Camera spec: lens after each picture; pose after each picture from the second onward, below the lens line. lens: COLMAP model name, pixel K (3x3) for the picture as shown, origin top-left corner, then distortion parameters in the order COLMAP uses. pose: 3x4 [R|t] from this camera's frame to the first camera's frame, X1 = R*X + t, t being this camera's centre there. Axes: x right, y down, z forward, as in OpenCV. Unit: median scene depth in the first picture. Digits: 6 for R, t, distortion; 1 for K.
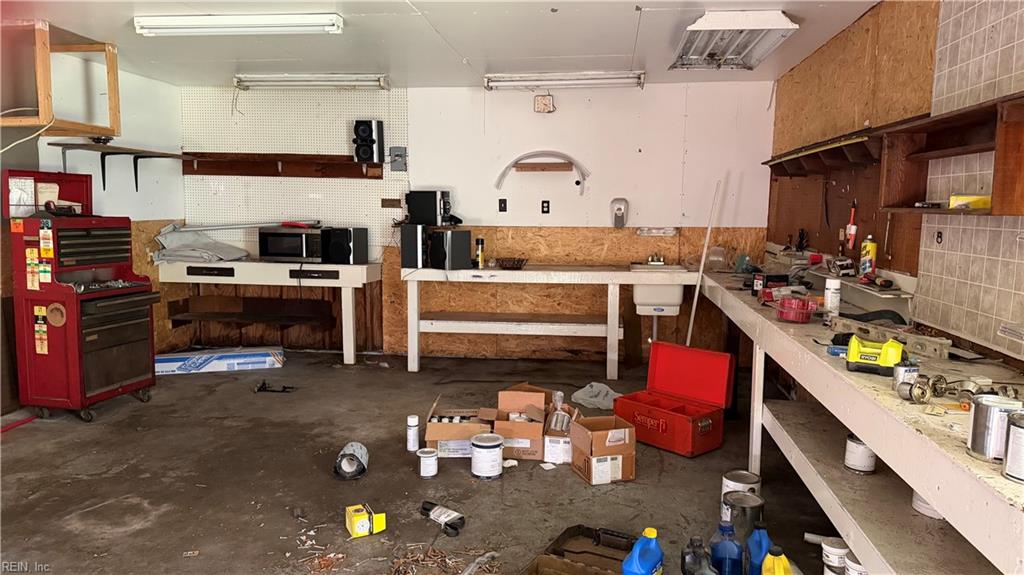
lens RADIAL K [[721.4, 0, 523.7], [0, 721.4, 287.1], [0, 0, 1]] dist [0.113515, -0.181964]
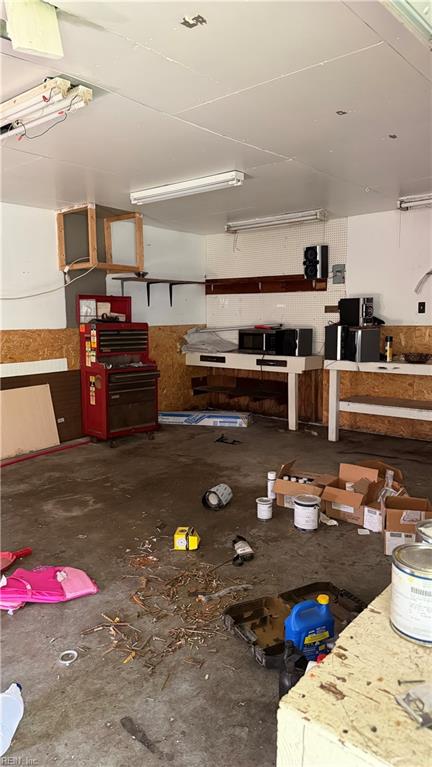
lens RADIAL K [[540.3, 0, 219.7], [0, 540.3, 382.3], [0, 0, 1]] dist [0.113515, -0.181964]
pose [[0.831001, 0.049596, -0.554056, 0.211898], [-0.041401, 0.998769, 0.027309, -0.004576], [0.554729, 0.000244, 0.832031, 0.095367]]
